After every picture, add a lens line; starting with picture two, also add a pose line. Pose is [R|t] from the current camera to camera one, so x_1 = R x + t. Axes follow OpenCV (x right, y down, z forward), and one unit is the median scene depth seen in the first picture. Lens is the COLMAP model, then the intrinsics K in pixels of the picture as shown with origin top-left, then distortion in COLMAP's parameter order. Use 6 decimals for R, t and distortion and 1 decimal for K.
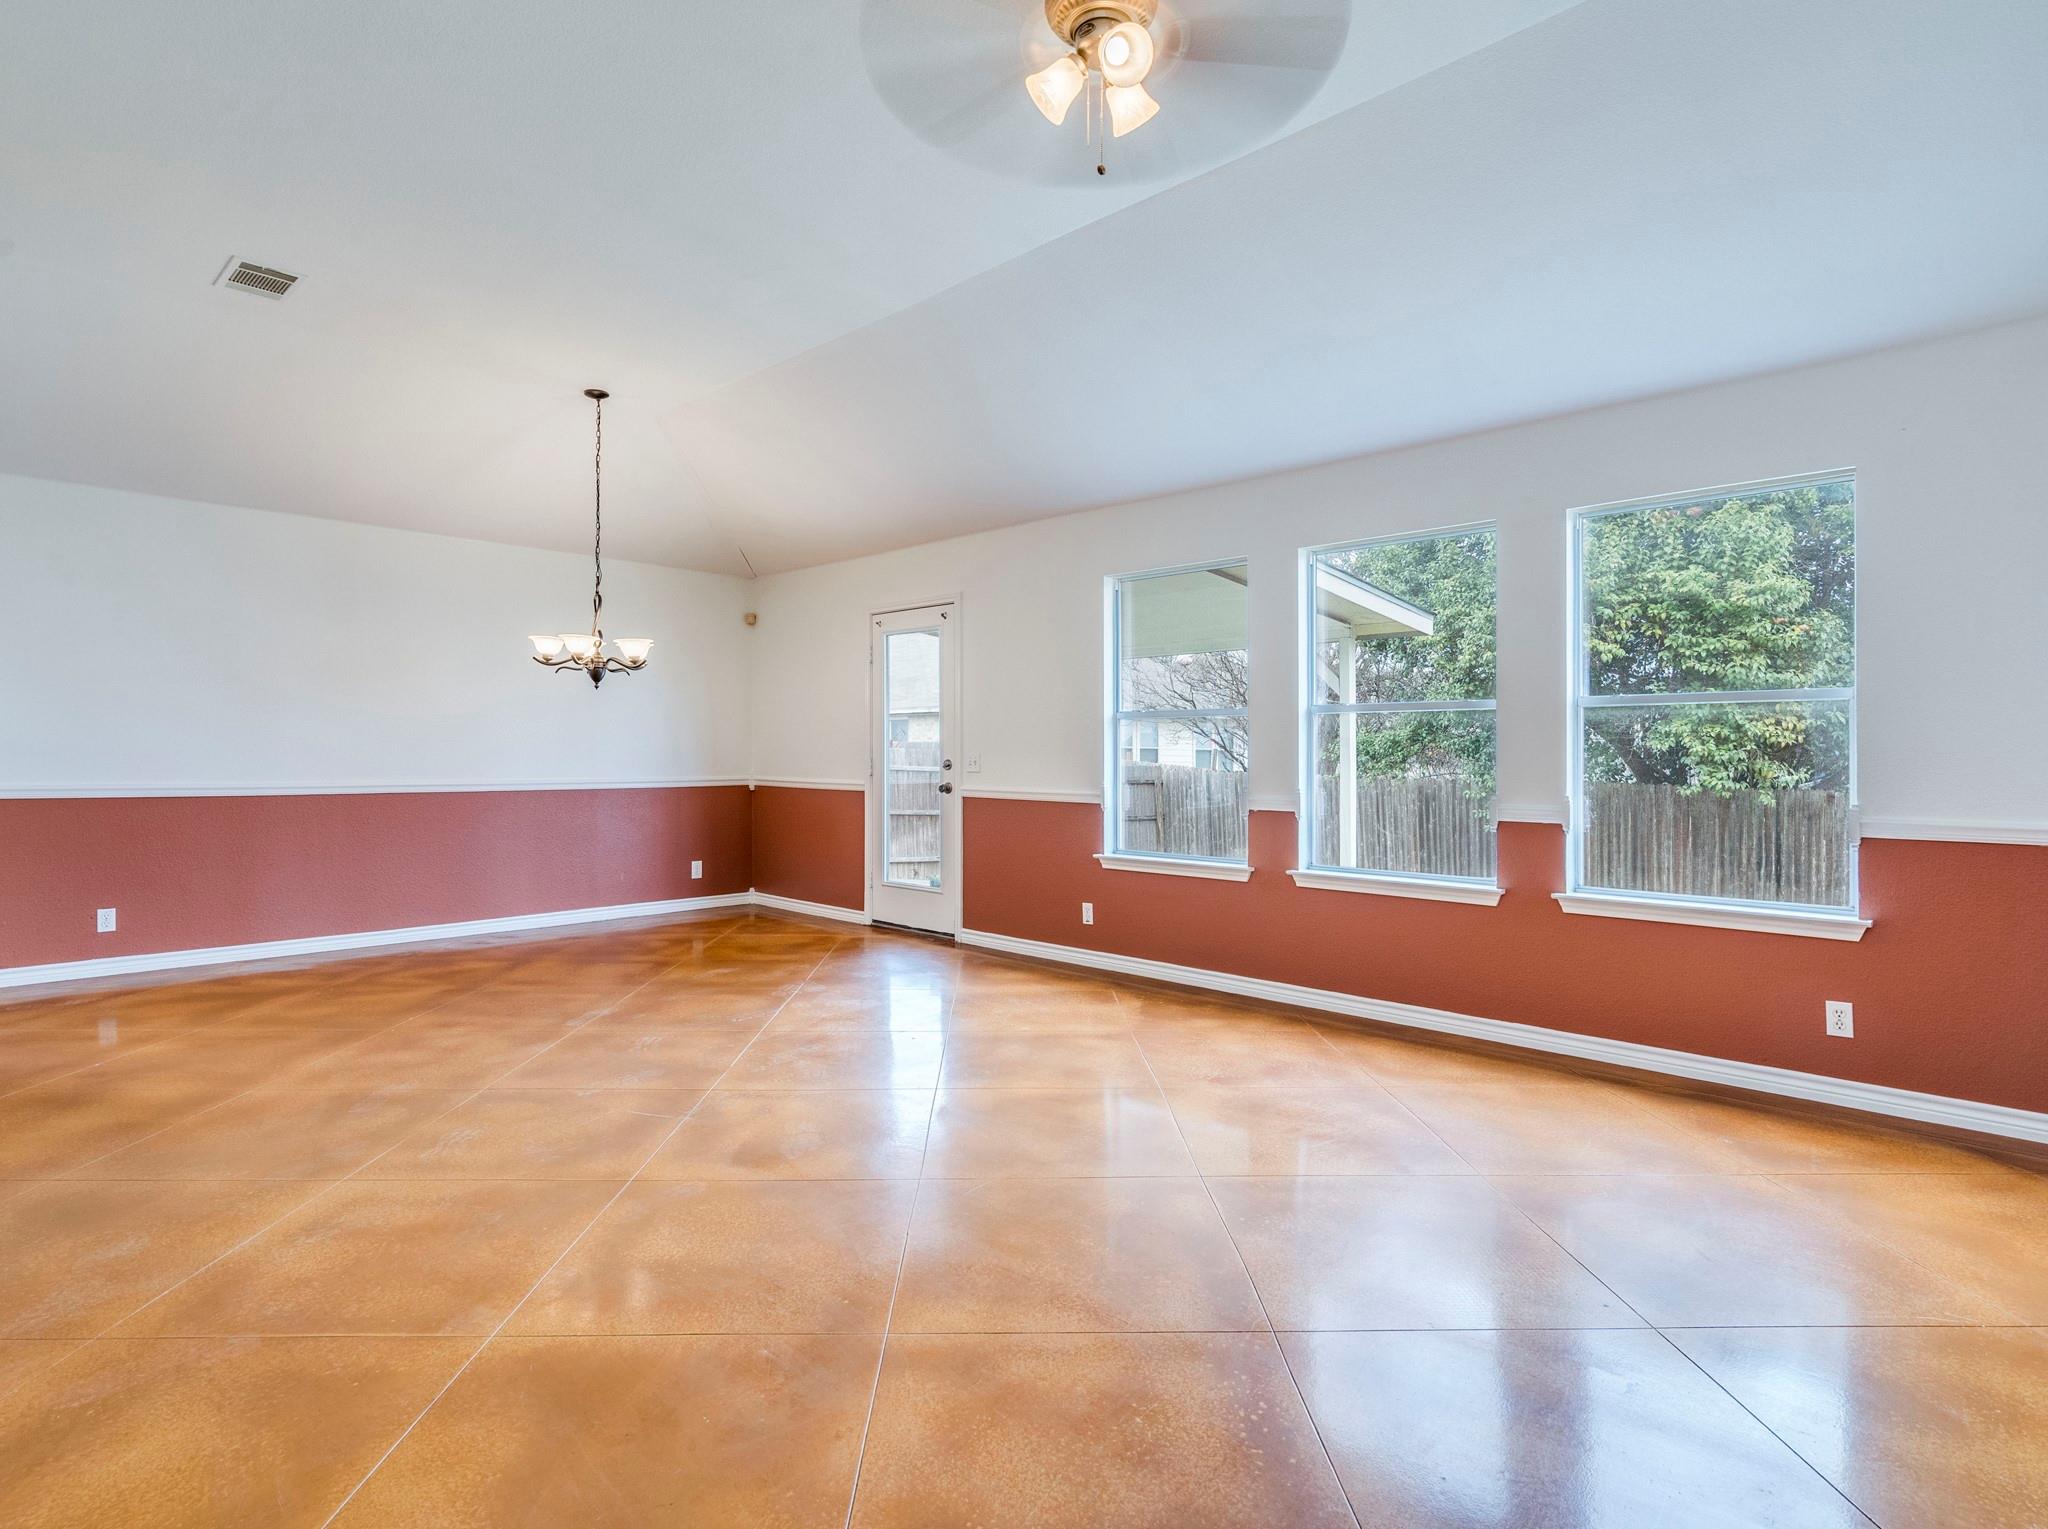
lens RADIAL K [[1045.6, 0, 1028.0], [0, 1045.6, 766.2], [0, 0, 1]] dist [-0.004341, -0.000509]
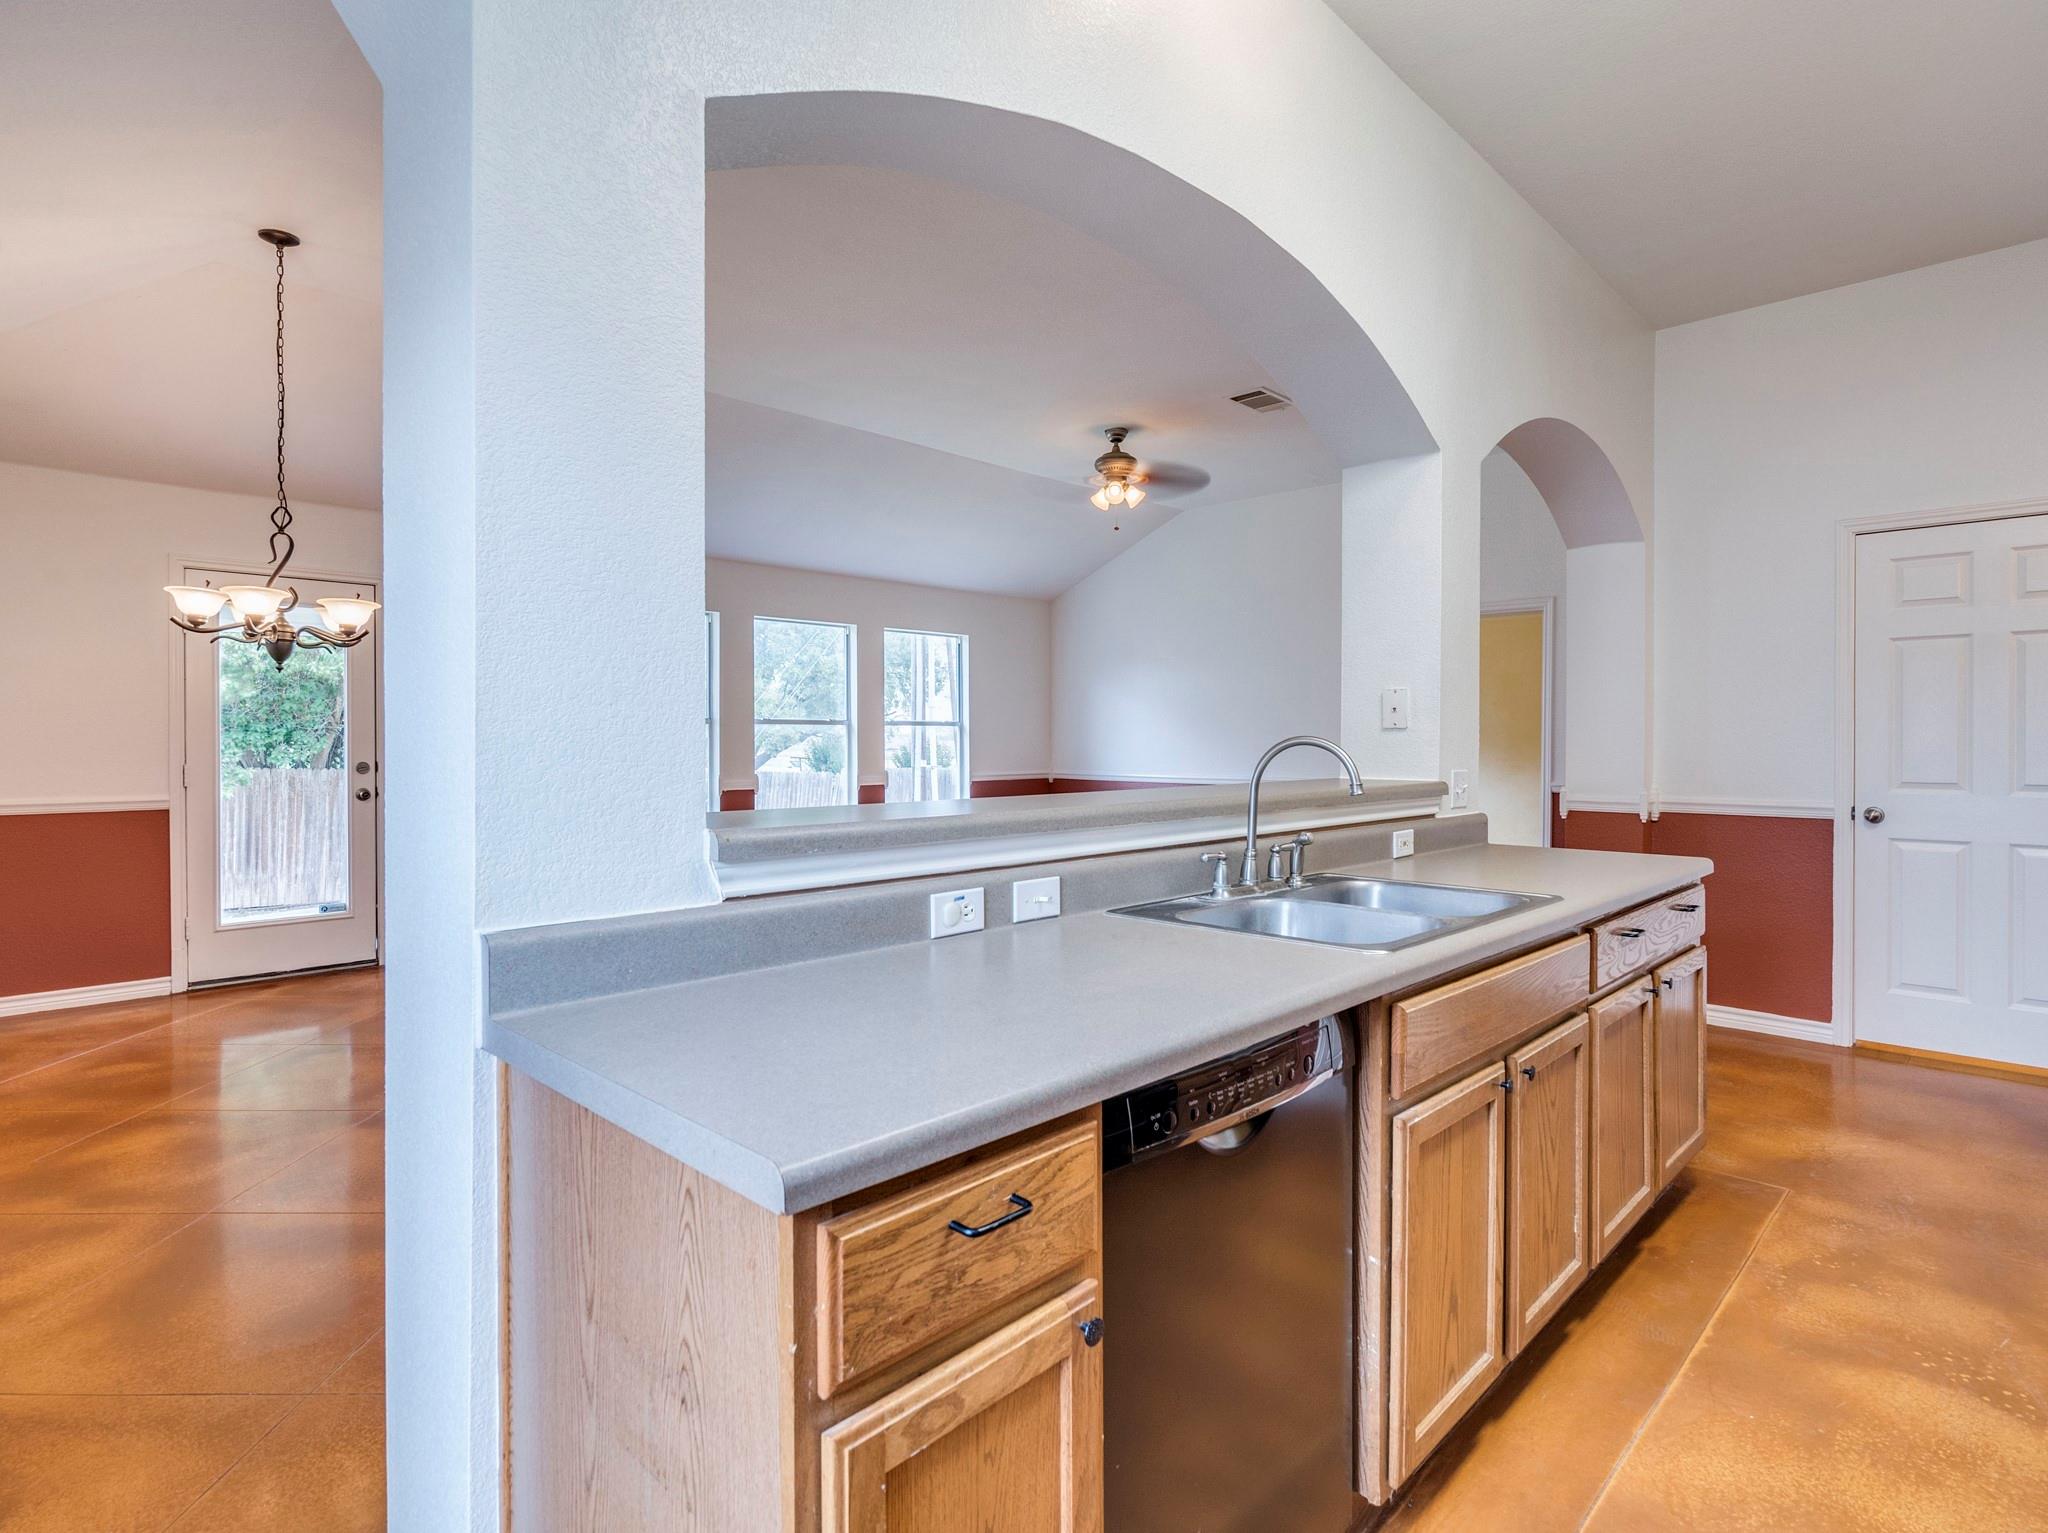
lens RADIAL K [[1062.3, 0, 1012.7], [0, 1062.3, 752.7], [0, 0, 1]] dist [-0.001578, 0.000093]
pose [[0.018582, -0.018497, 0.999656, -0.884380], [0.007154, 0.999806, 0.018367, -0.024932], [-0.999802, 0.006810, 0.018711, 0.406821]]
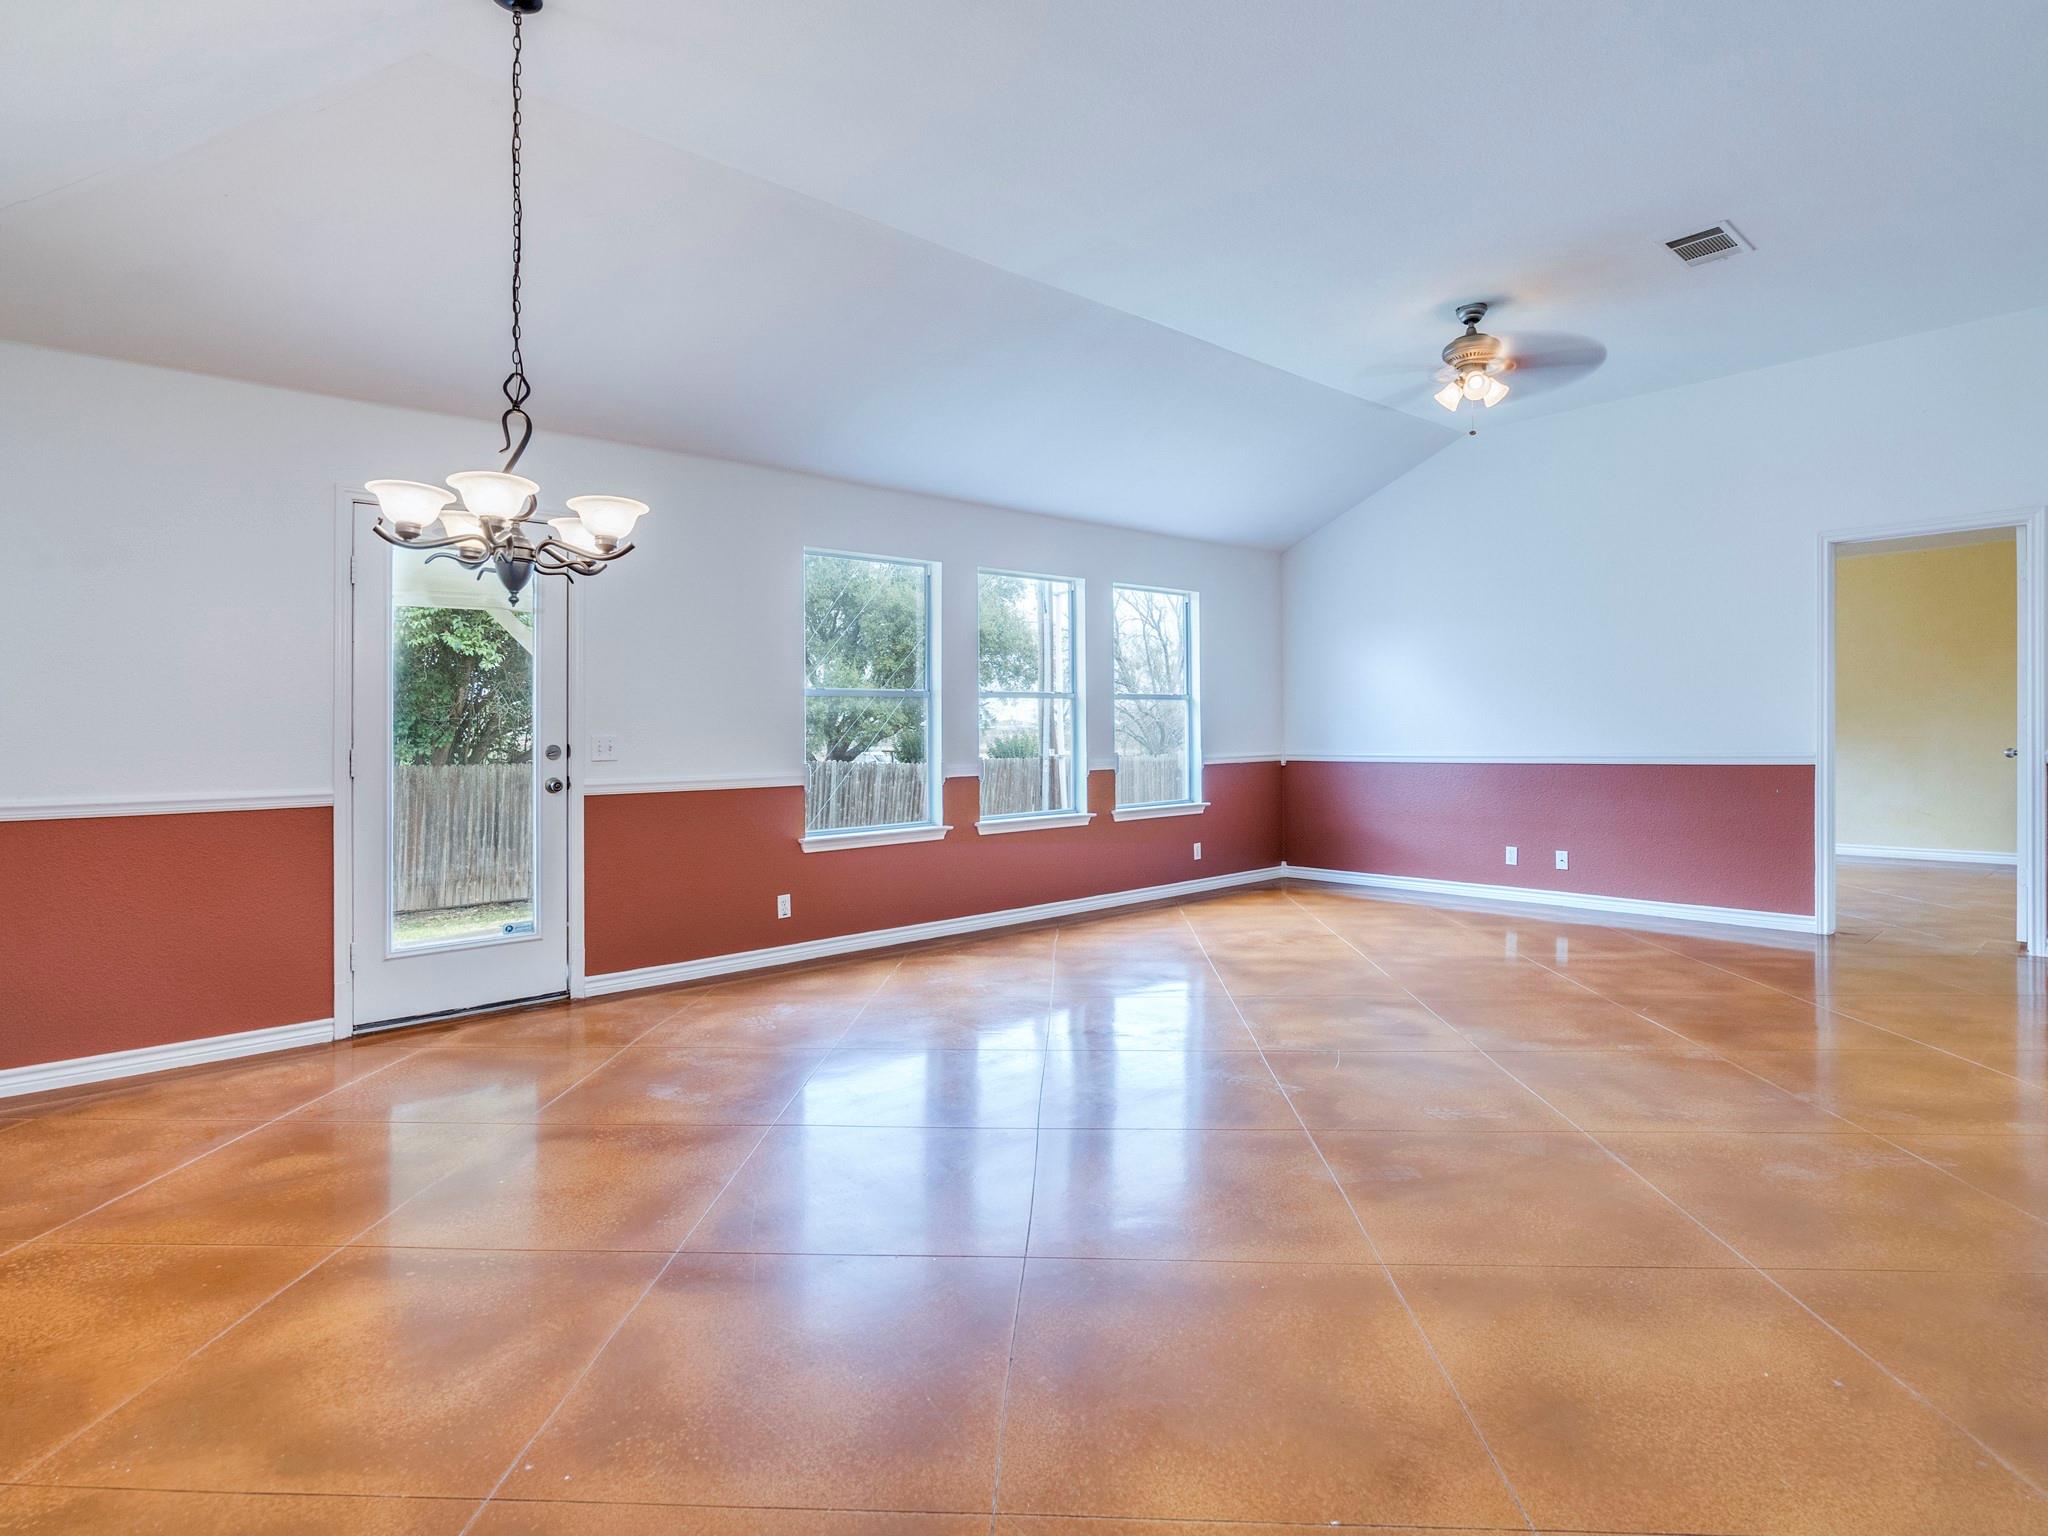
lens RADIAL K [[1077.8, 0, 999.1], [0, 1077.8, 708.8], [0, 0, 1]] dist [-0.003657, 0.000321]
pose [[0.095654, 0.014719, 0.995306, -0.714577], [0.024182, 0.999561, -0.017106, -0.010483], [-0.995121, 0.025705, 0.095256, 0.583898]]
